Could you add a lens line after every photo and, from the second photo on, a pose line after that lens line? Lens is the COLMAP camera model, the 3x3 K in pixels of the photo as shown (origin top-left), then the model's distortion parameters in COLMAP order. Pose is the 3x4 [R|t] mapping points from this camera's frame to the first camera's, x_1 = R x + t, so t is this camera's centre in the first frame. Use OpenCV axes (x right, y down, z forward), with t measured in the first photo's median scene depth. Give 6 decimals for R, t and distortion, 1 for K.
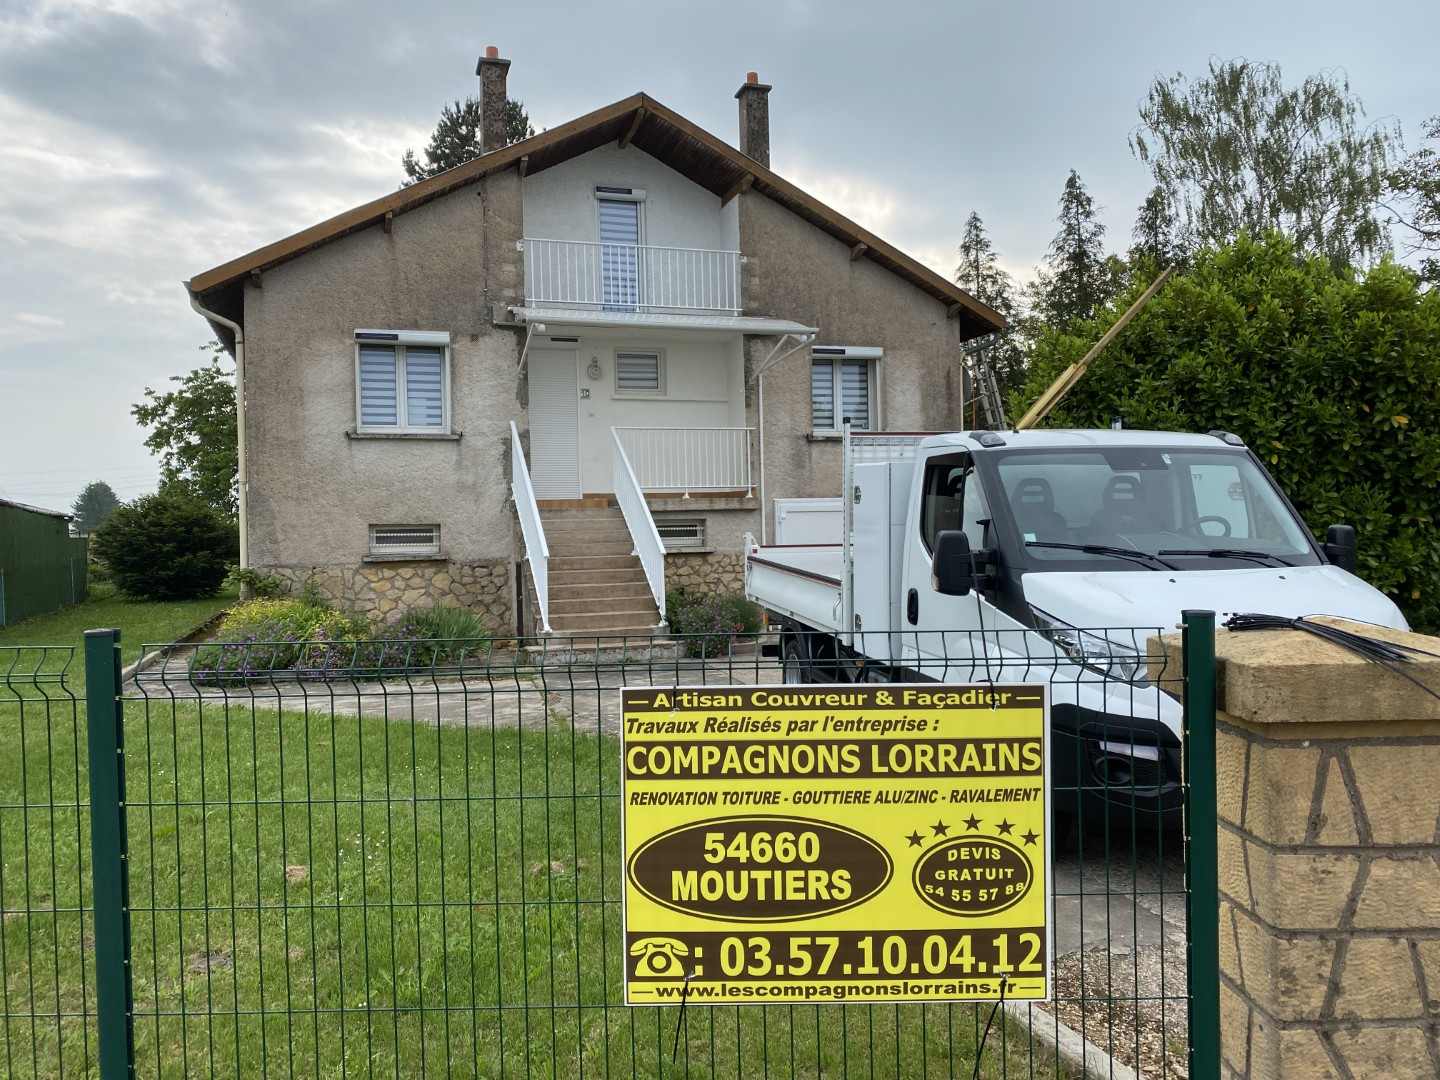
lens RADIAL K [[1093.2, 0, 720.0], [0, 1093.2, 540.0], [0, 0, 1]] dist [0.036967, -0.044804]
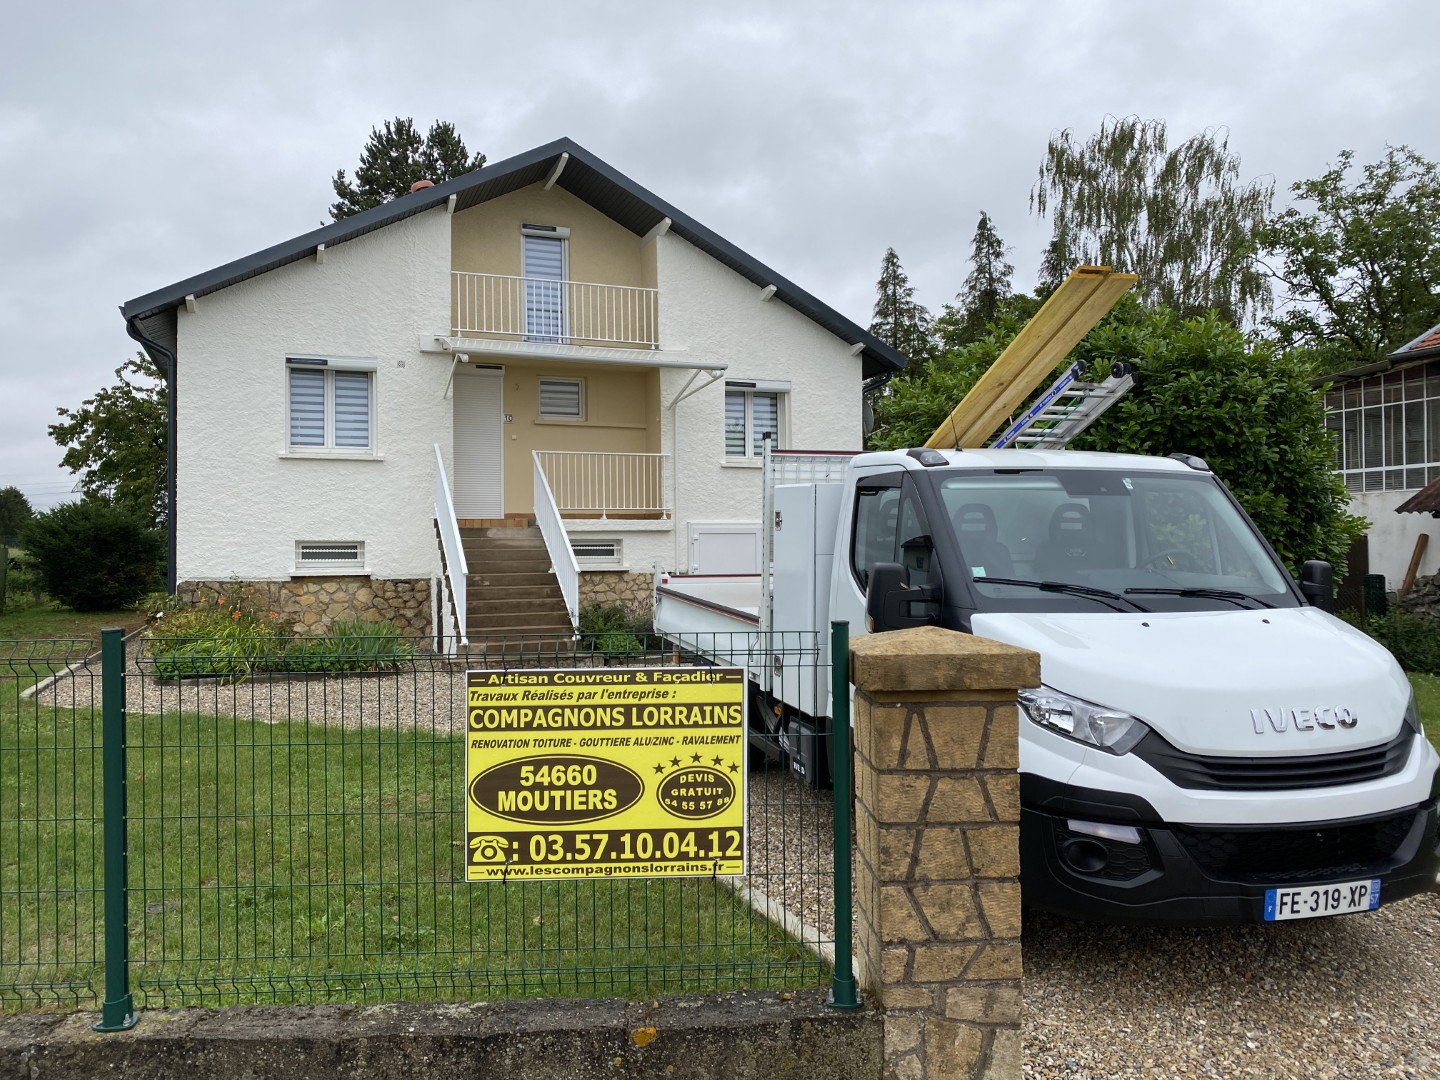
lens RADIAL K [[1103.5, 0, 737.1], [0, 1103.5, 526.8], [0, 0, 1]] dist [0.103472, -0.333824]
pose [[0.997468, 0.014537, 0.069617, 0.172853], [-0.012665, 0.999549, -0.027246, -0.025793], [-0.069982, 0.026295, 0.997202, -0.562972]]
